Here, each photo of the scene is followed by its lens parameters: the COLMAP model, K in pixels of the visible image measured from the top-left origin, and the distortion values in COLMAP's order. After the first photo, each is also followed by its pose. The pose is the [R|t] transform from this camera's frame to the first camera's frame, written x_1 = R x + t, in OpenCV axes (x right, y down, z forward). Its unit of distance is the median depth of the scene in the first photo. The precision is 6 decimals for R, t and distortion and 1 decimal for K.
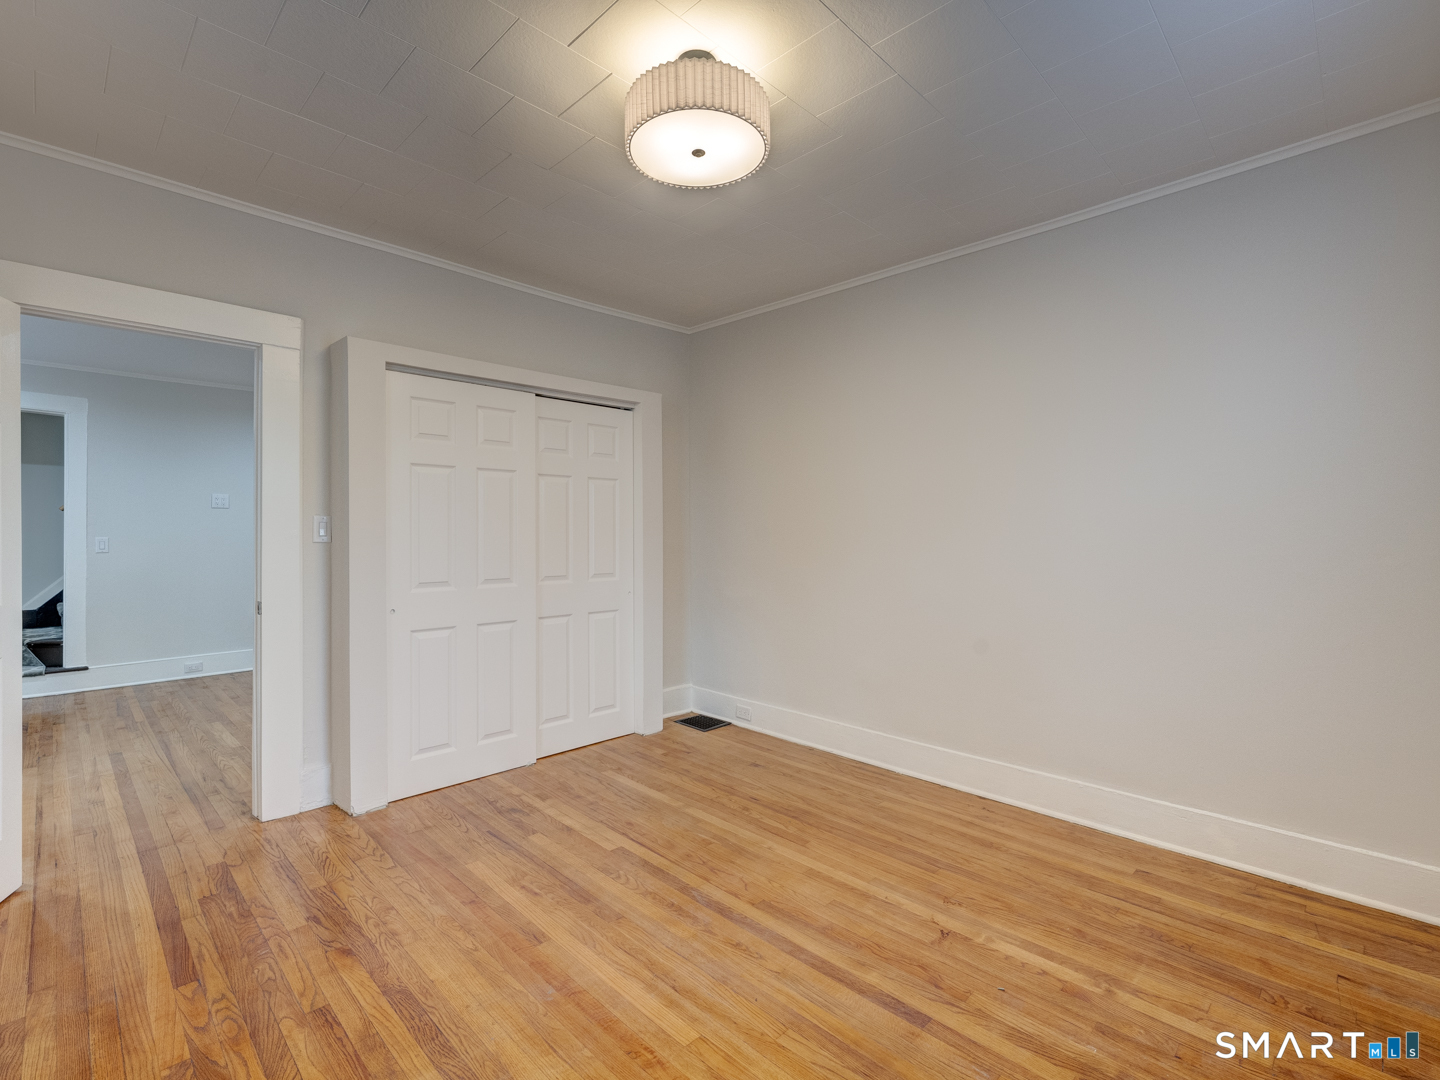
lens RADIAL K [[680.2, 0, 715.4], [0, 680.2, 531.8], [0, 0, 1]] dist [0.001092, 0.000581]
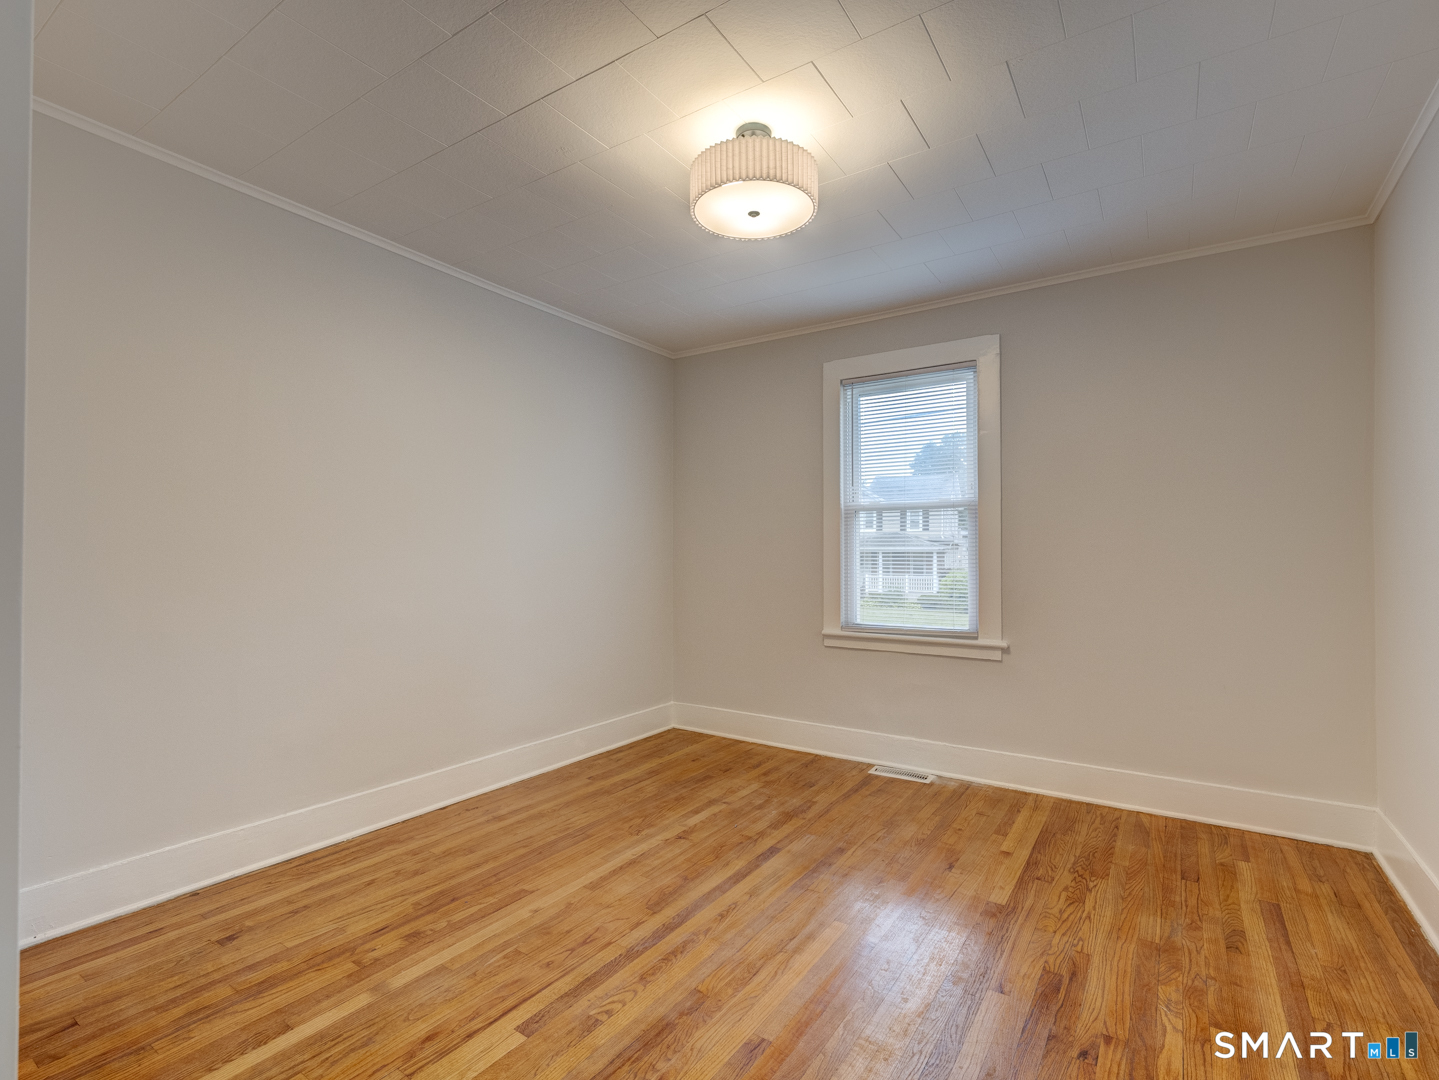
lens RADIAL K [[679.7, 0, 714.9], [0, 679.7, 531.8], [0, 0, 1]] dist [0.001092, 0.000581]
pose [[-0.193096, 0.026850, 0.980812, -0.906229], [-0.005763, 0.999577, -0.028498, -0.000699], [-0.981163, -0.011156, -0.192860, 1.023124]]
